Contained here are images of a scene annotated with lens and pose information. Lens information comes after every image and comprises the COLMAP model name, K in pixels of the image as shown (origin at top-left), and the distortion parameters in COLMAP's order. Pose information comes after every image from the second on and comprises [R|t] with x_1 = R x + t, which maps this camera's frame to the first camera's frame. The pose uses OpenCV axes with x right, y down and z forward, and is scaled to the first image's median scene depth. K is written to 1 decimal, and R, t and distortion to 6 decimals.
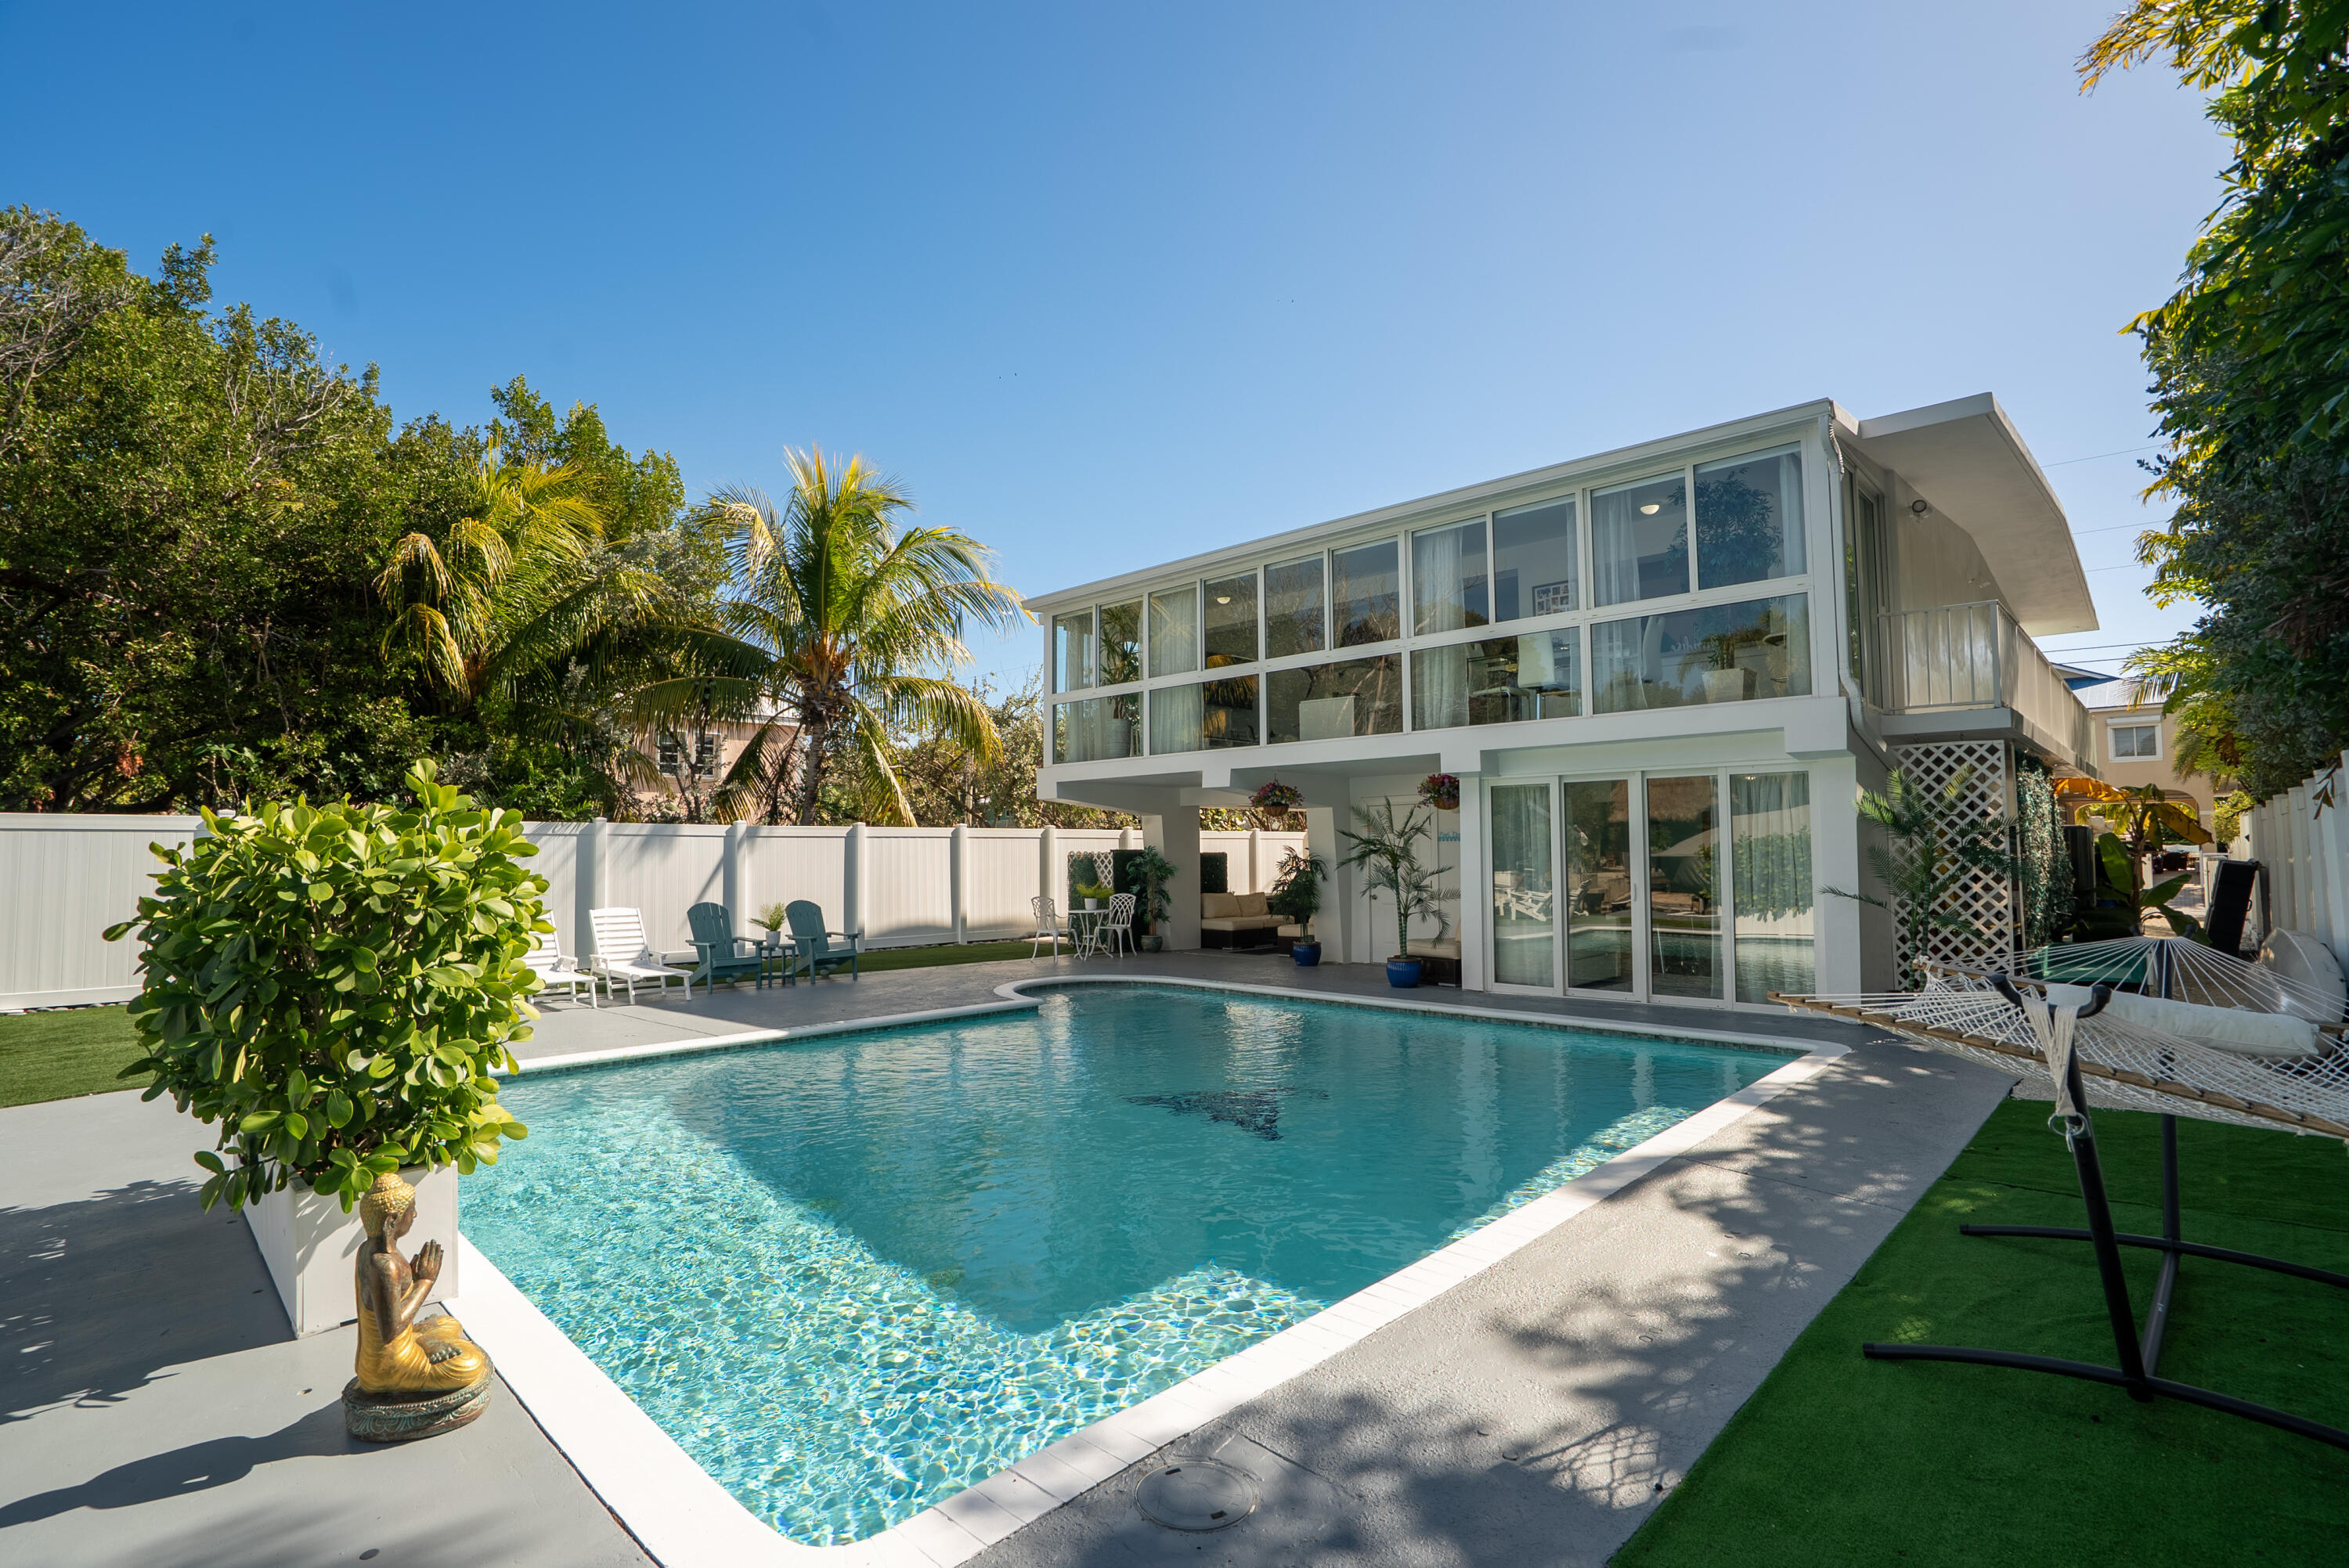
lens RADIAL K [[1071.6, 0, 1166.6], [0, 1071.6, 788.2], [0, 0, 1]] dist [-0.002565, -0.000284]
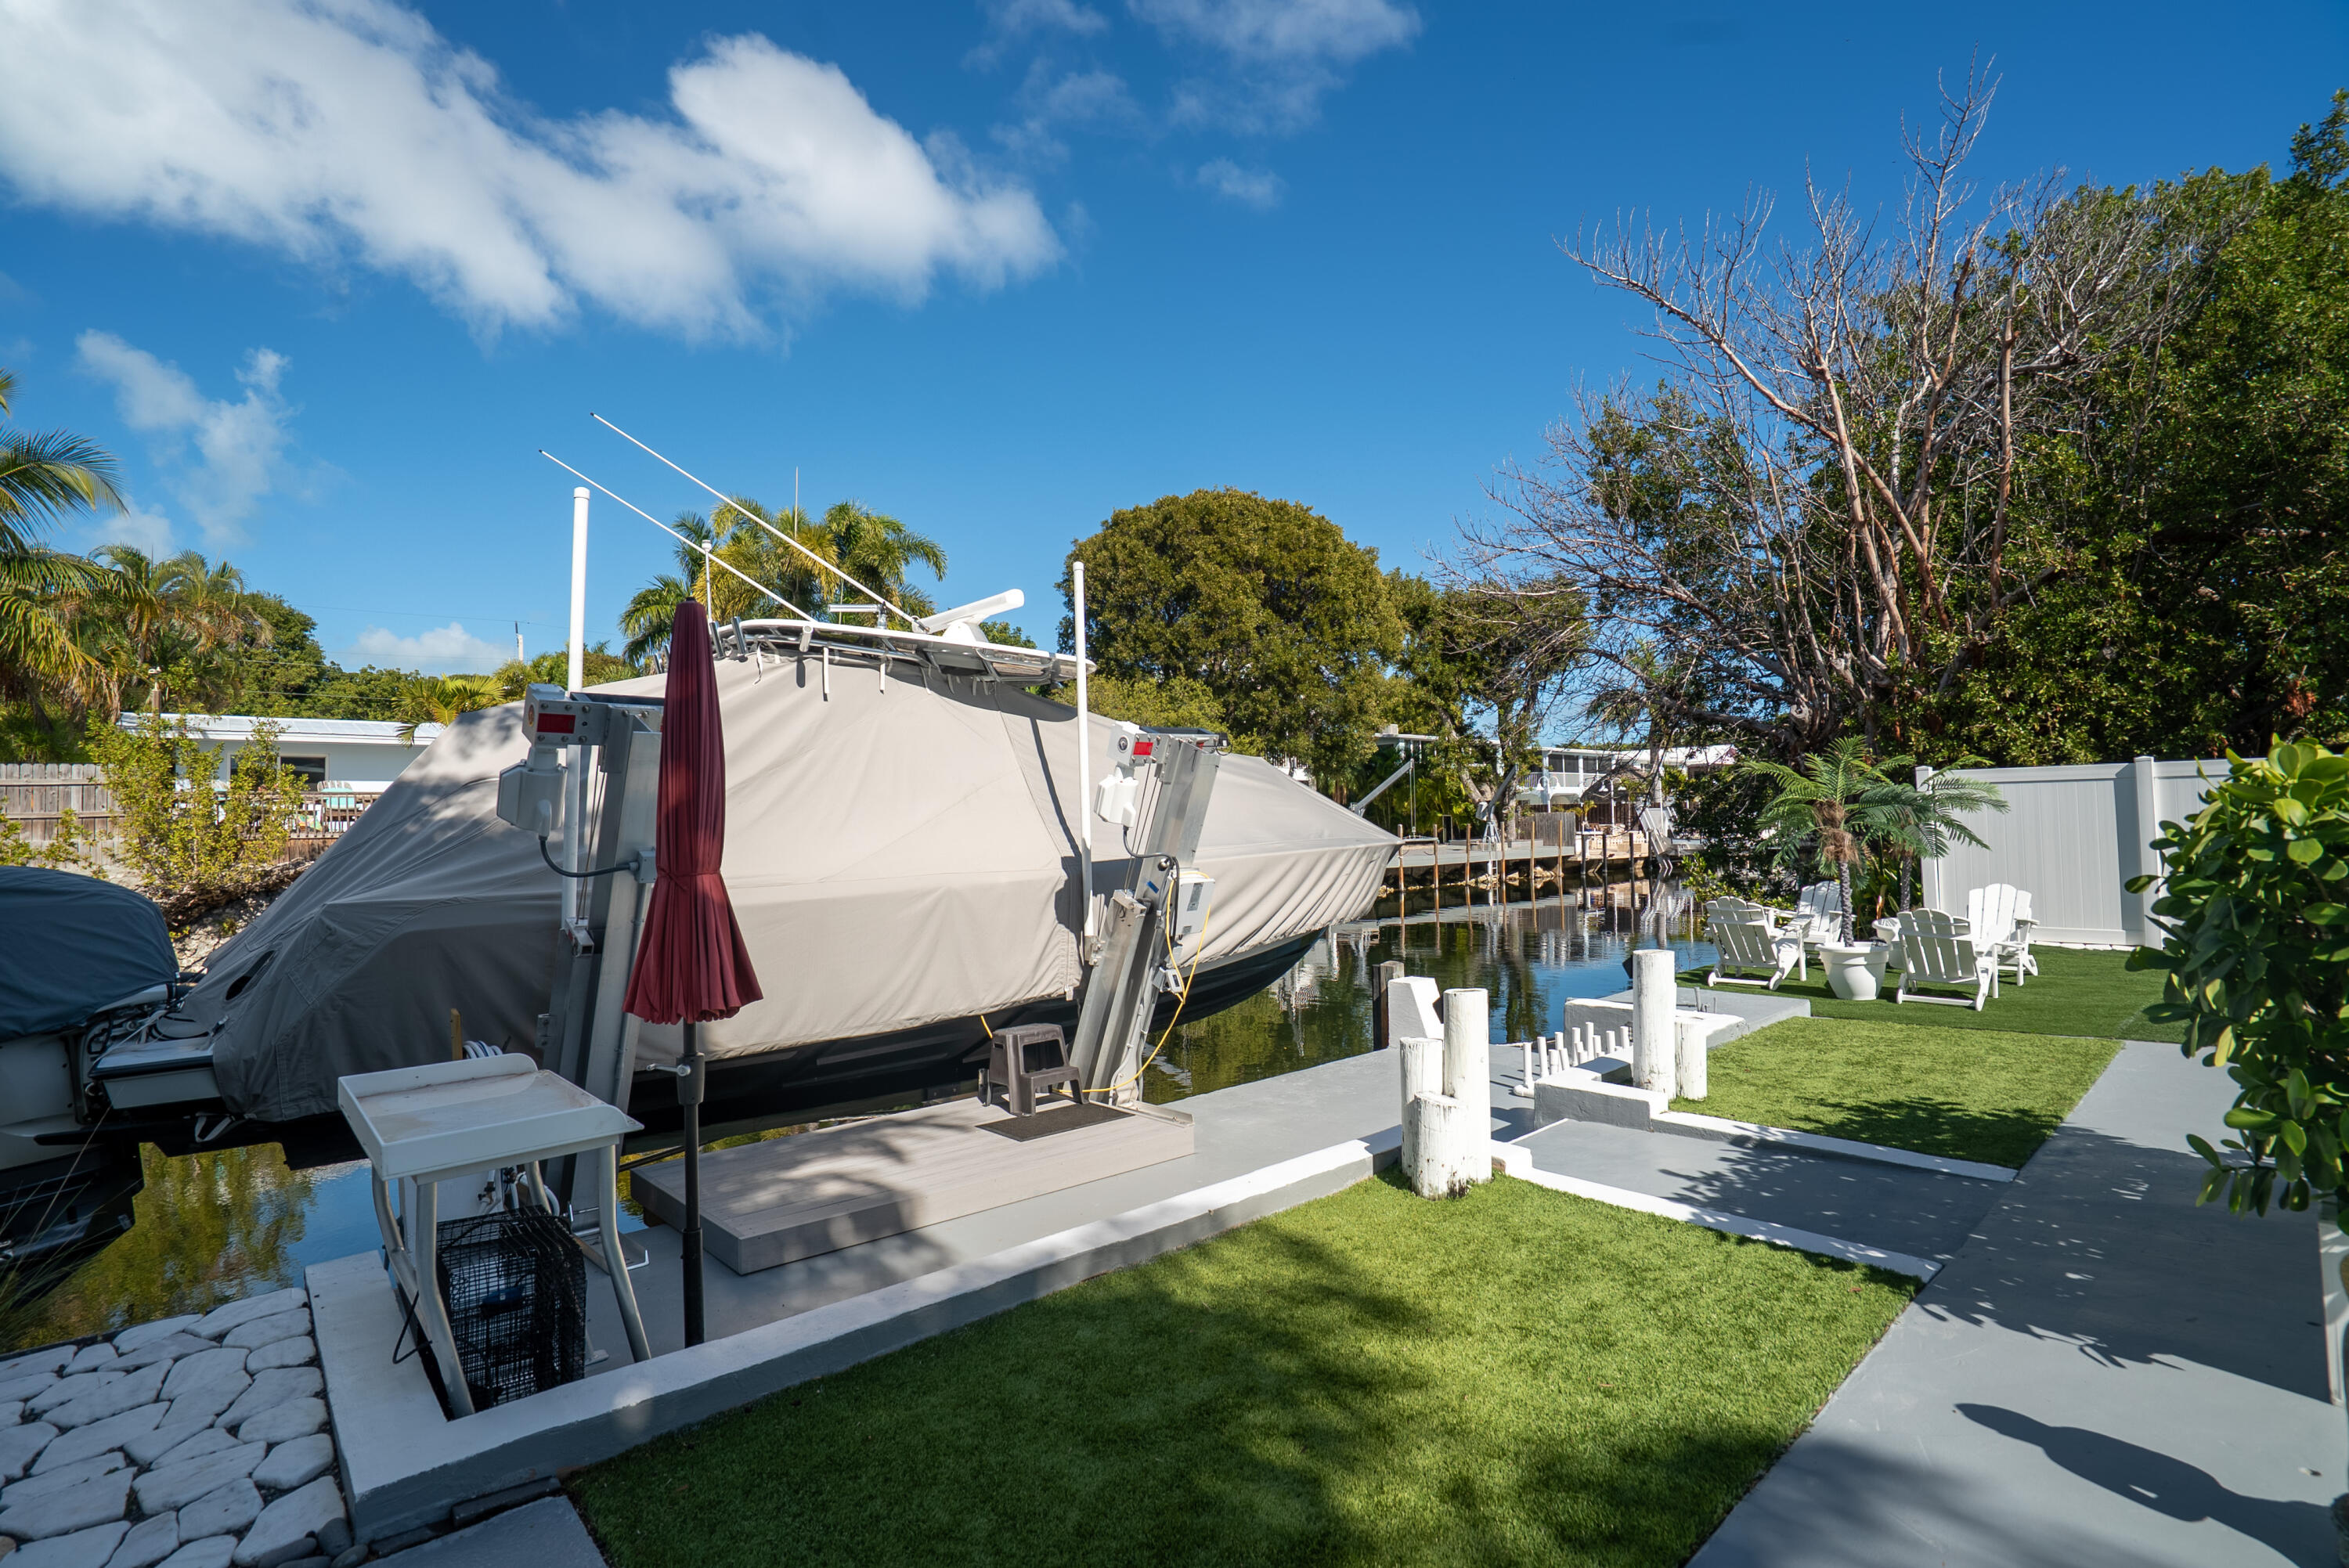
lens RADIAL K [[1071.6, 0, 1166.6], [0, 1071.6, 788.2], [0, 0, 1]] dist [-0.002565, -0.000284]
pose [[-0.052266, -0.025399, -0.998310, 0.045512], [0.078682, 0.996464, -0.029471, 0.007568], [0.995529, -0.080089, -0.050083, 0.199160]]
